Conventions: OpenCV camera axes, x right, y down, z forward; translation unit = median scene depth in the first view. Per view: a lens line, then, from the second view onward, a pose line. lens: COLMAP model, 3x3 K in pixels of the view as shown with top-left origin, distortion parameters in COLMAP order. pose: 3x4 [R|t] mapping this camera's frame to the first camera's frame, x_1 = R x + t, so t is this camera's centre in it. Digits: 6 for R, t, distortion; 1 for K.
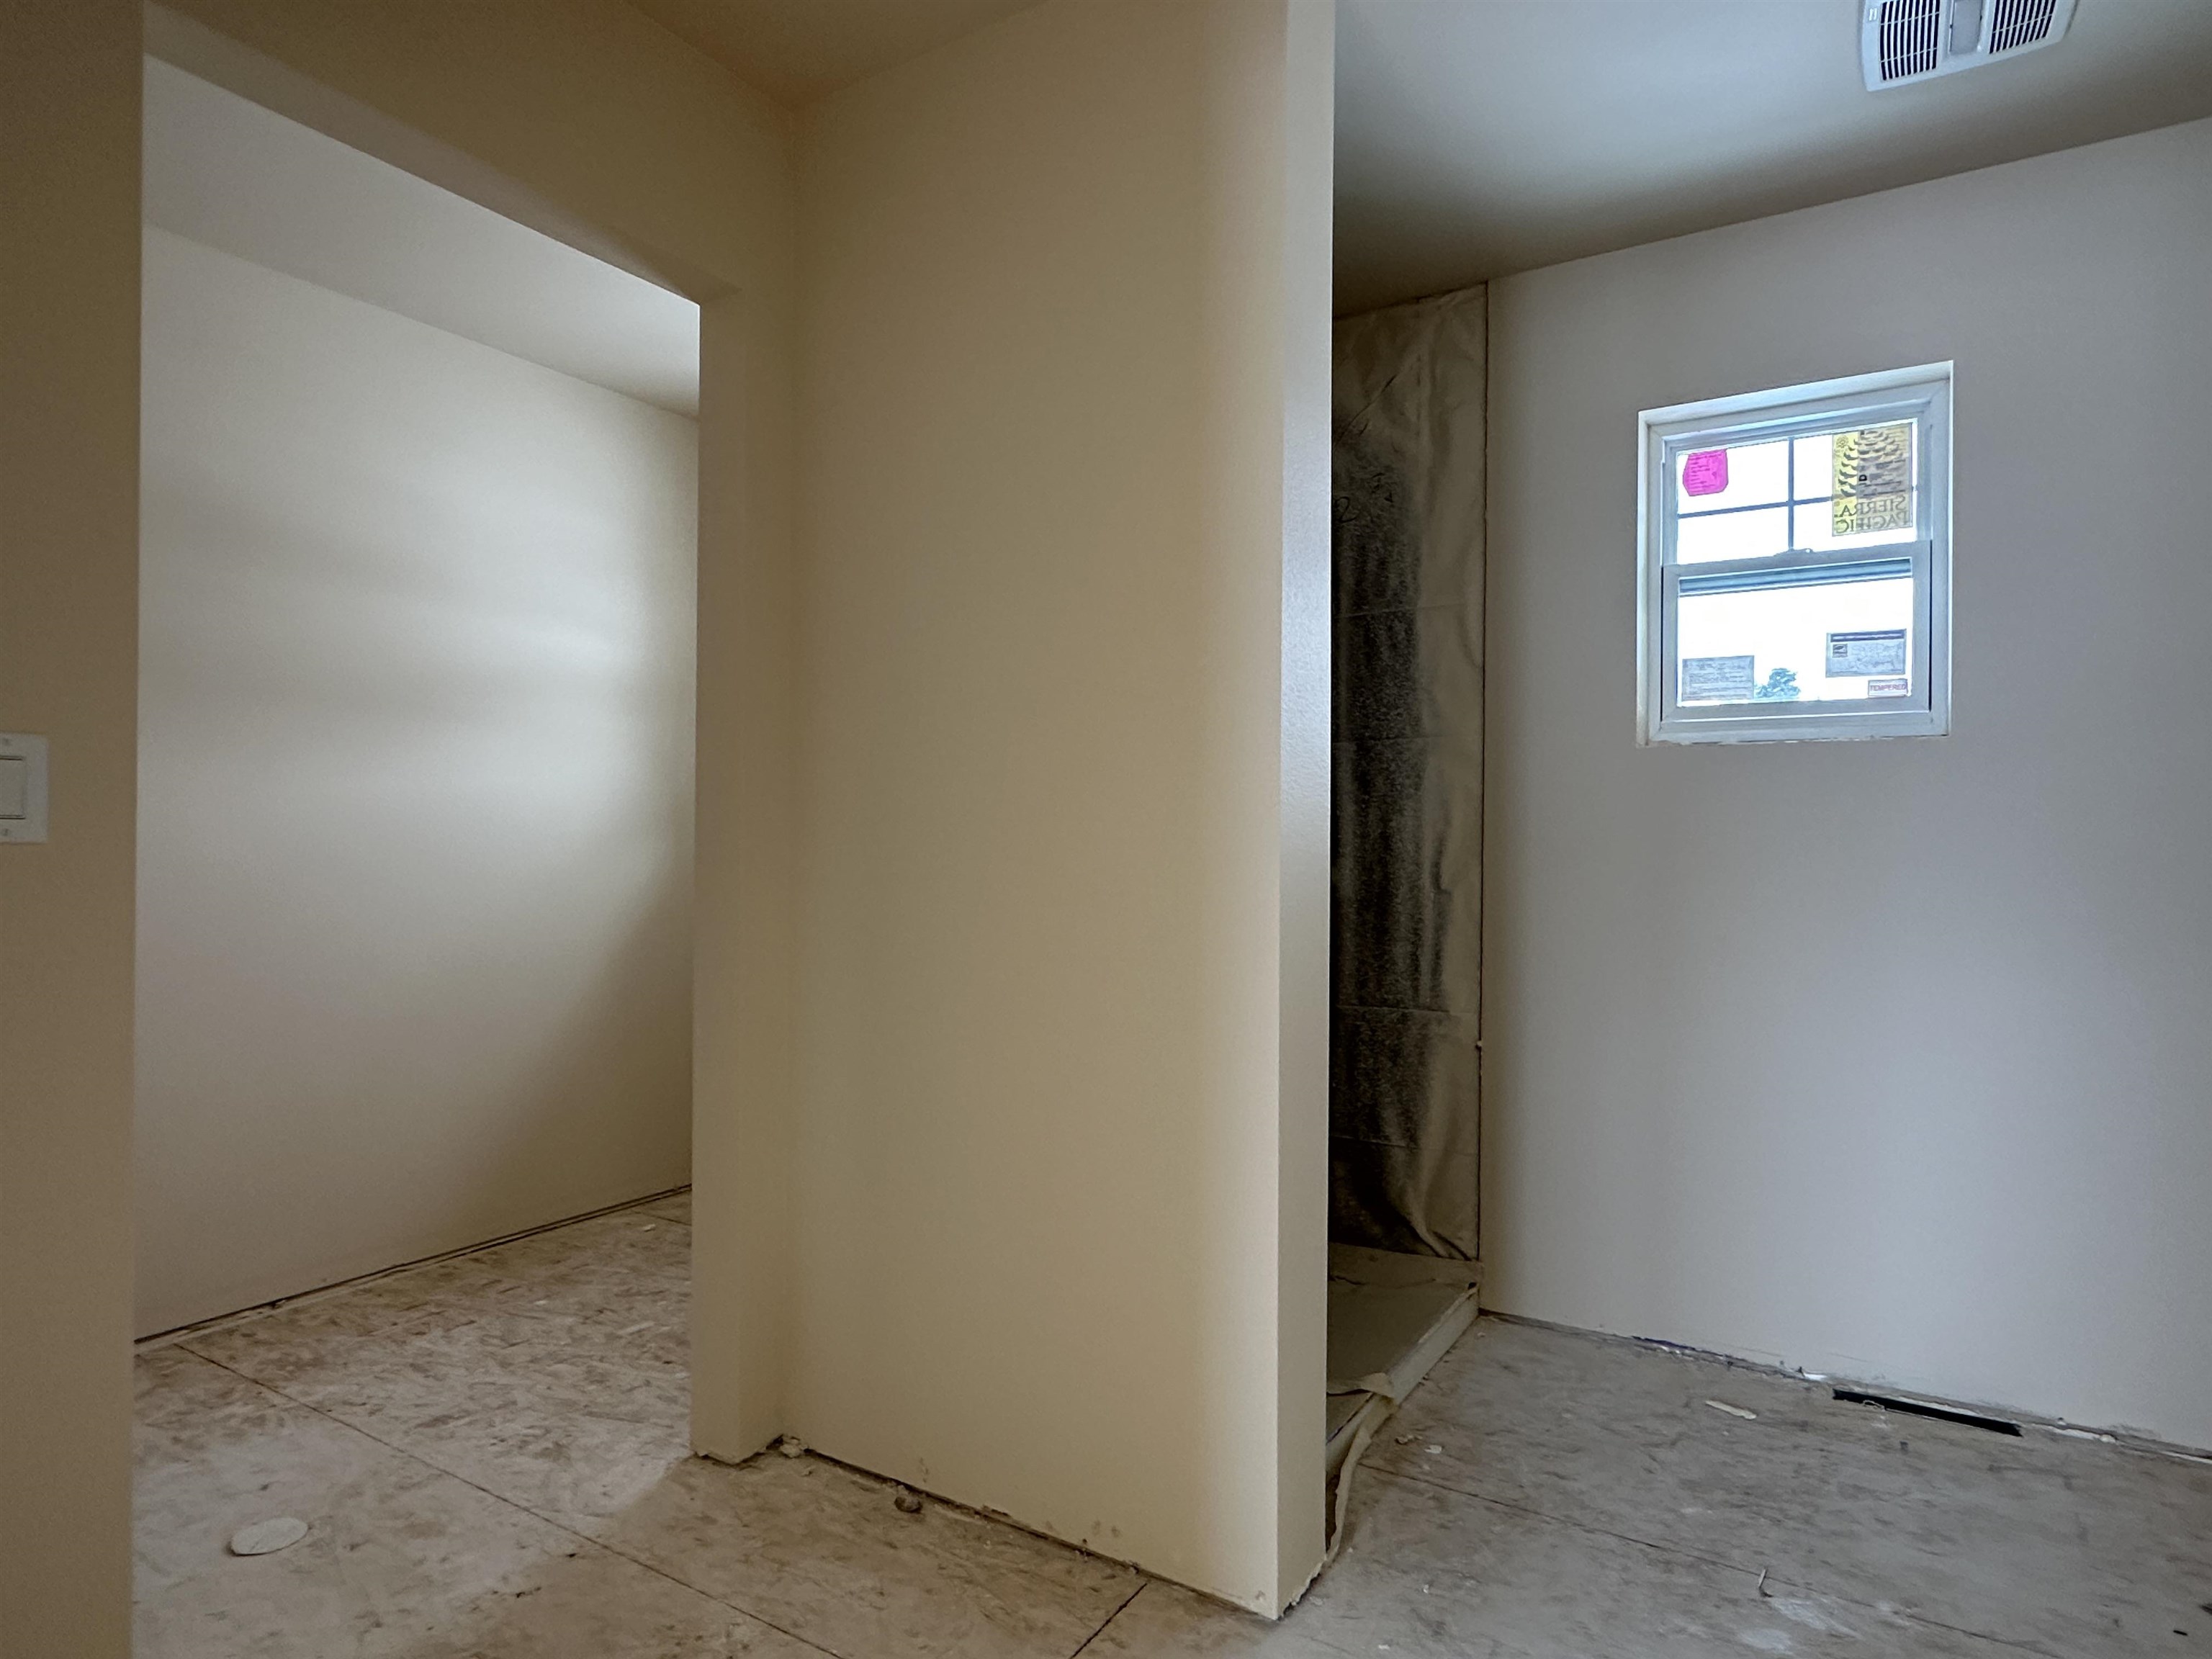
lens RADIAL K [[1260.6, 0, 1103.9], [0, 1260.6, 837.0], [0, 0, 1]] dist [-0.004092, 0.000625]
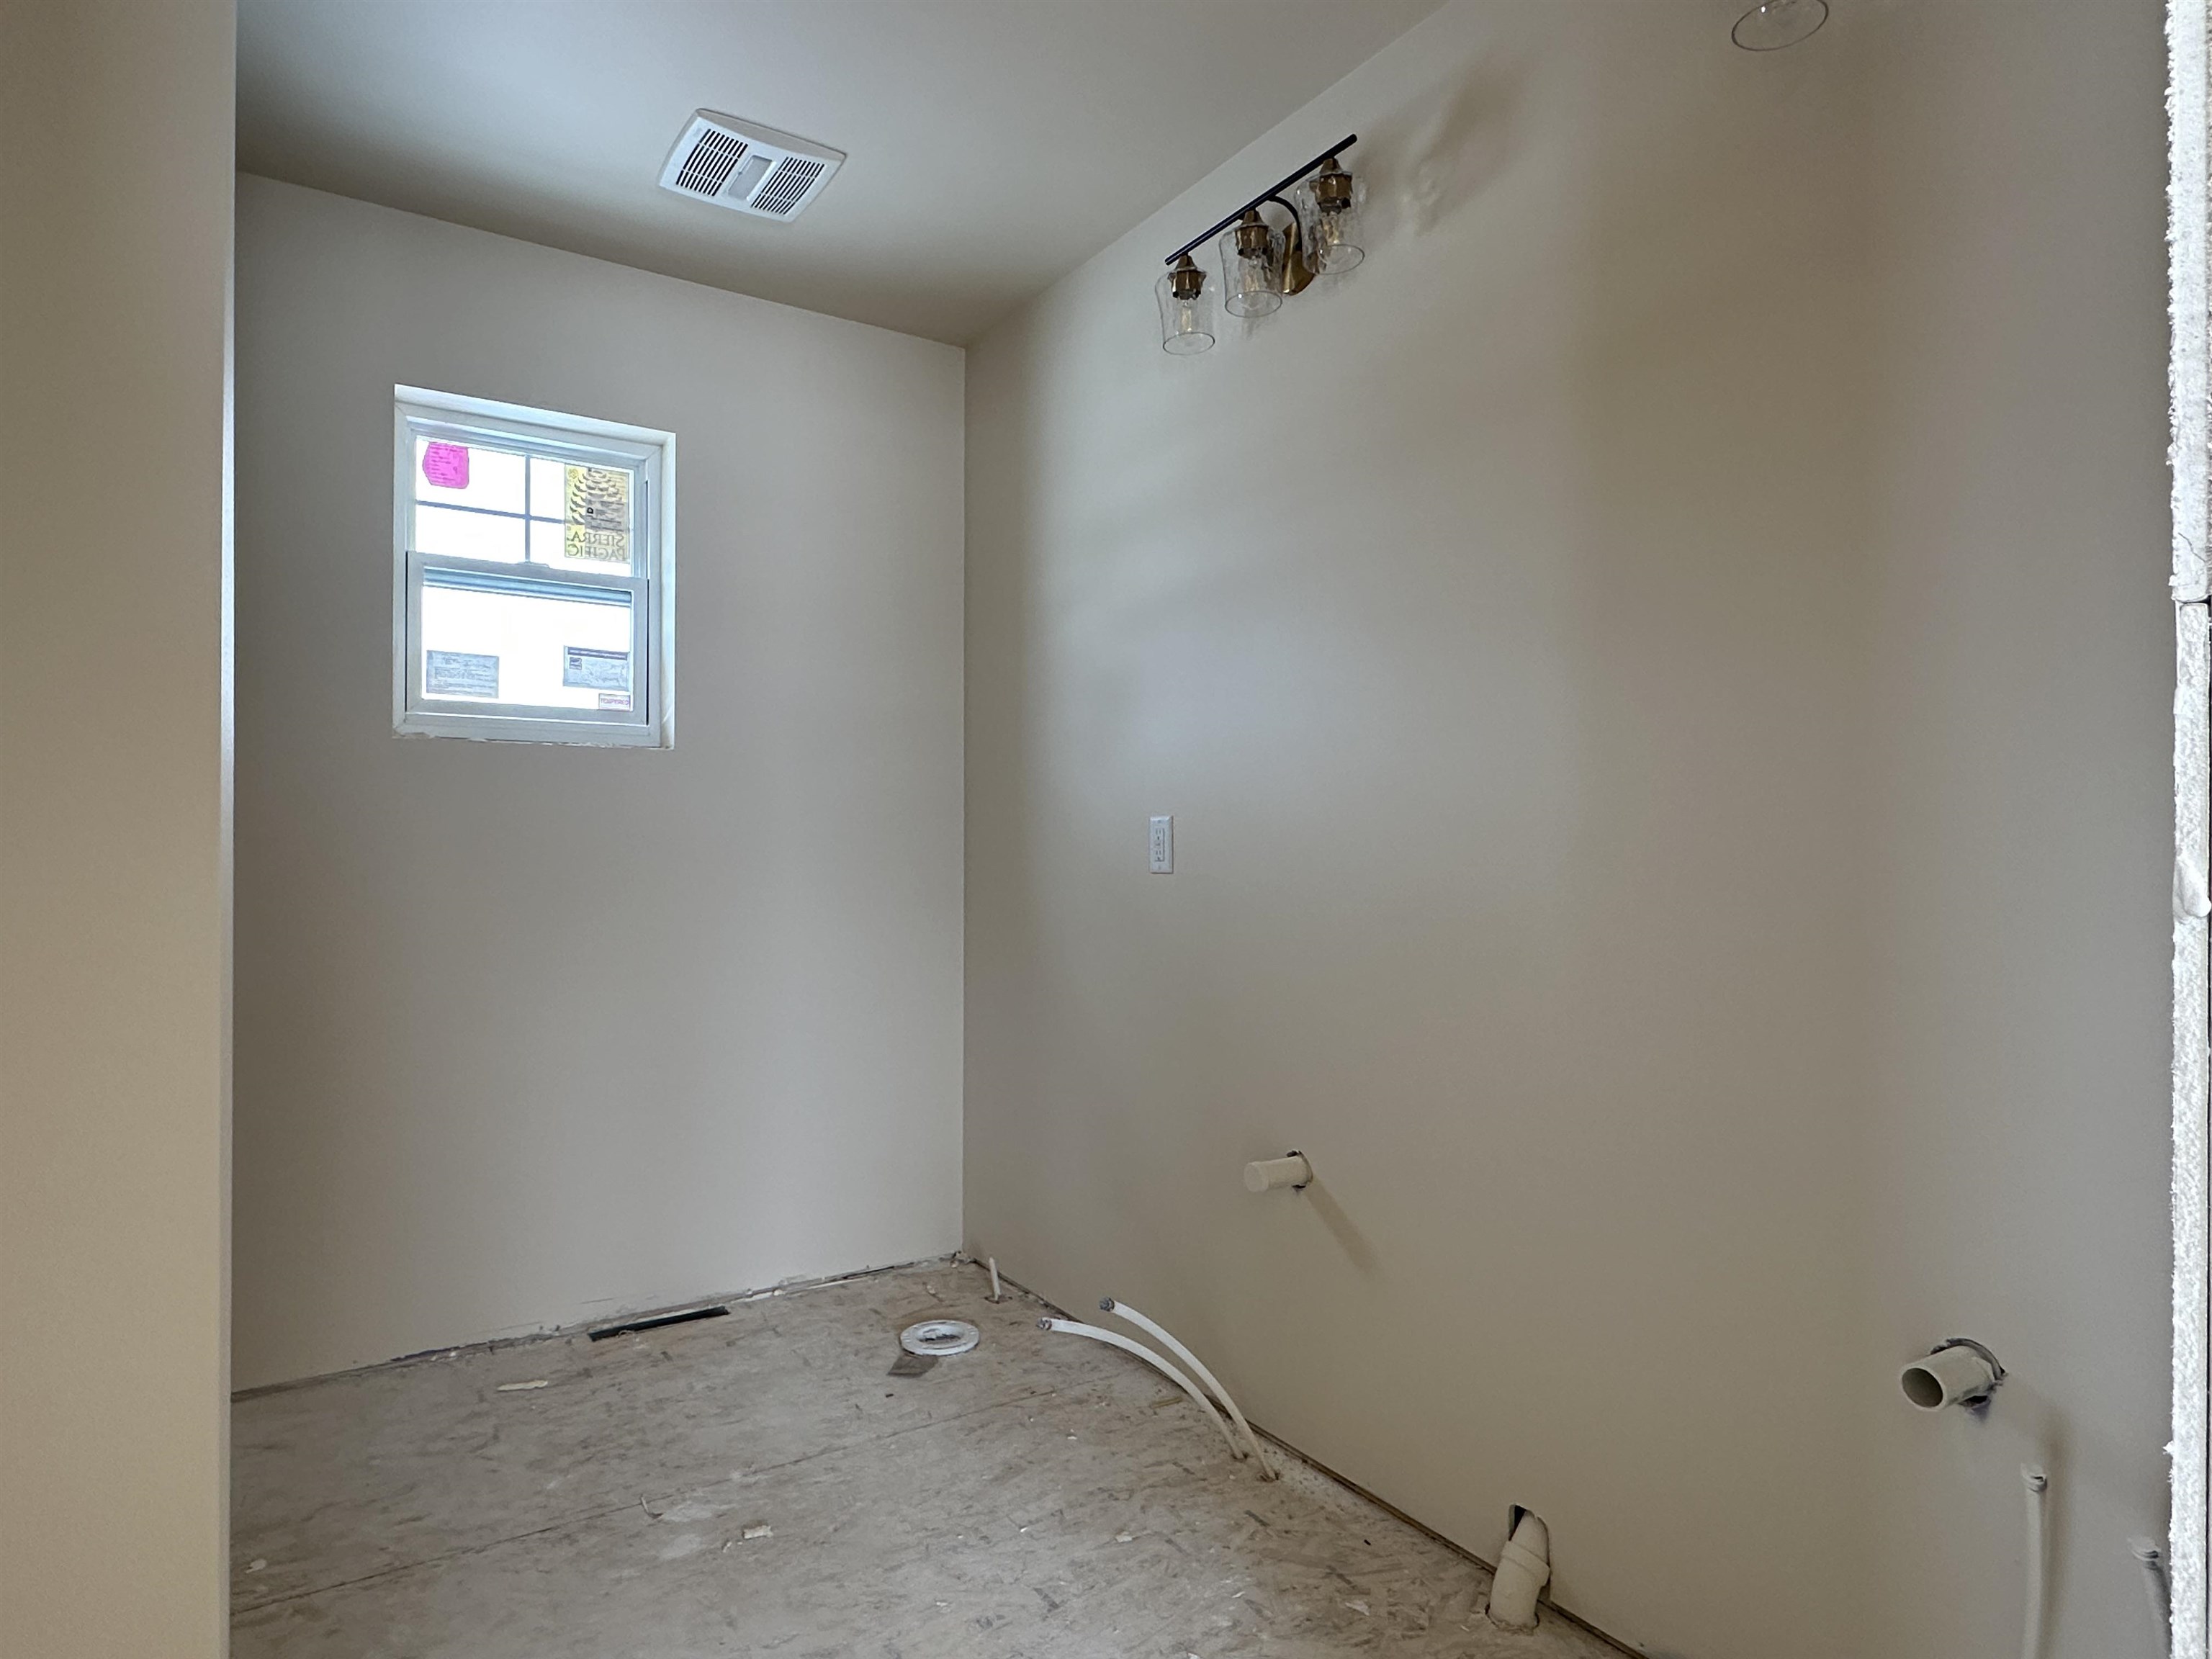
lens RADIAL K [[1260.6, 0, 1104.4], [0, 1260.6, 832.0], [0, 0, 1]] dist [-0.004092, 0.000625]
pose [[0.419379, 0.004047, 0.907802, -0.244556], [-0.006138, 0.999980, -0.001623, -0.002152], [-0.907790, -0.004892, 0.419396, 0.134073]]
